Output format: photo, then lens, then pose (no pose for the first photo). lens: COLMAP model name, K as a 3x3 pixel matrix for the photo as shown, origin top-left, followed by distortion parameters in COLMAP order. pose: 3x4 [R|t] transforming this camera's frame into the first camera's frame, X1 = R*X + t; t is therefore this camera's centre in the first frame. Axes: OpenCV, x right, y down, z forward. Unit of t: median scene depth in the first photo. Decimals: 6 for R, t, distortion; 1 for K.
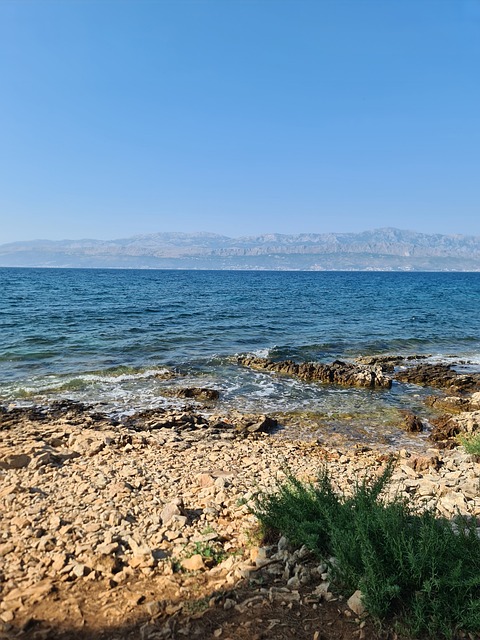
lens RADIAL K [[447.6, 0, 240.0], [0, 447.6, 320.0], [0, 0, 1]] dist [0.000197, 0.001570]
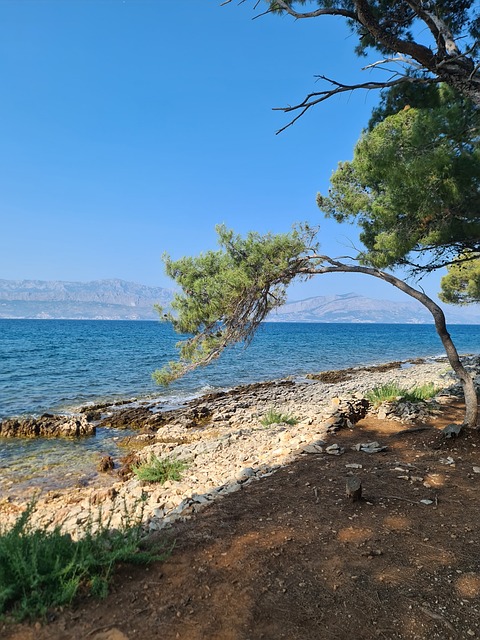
lens RADIAL K [[447.6, 0, 240.0], [0, 447.6, 320.0], [0, 0, 1]] dist [0.000197, 0.001570]
pose [[0.840537, 0.001318, 0.541753, 0.040605], [0.055365, 0.994552, -0.088319, -0.006001], [-0.538918, 0.104230, 0.835885, -0.102559]]
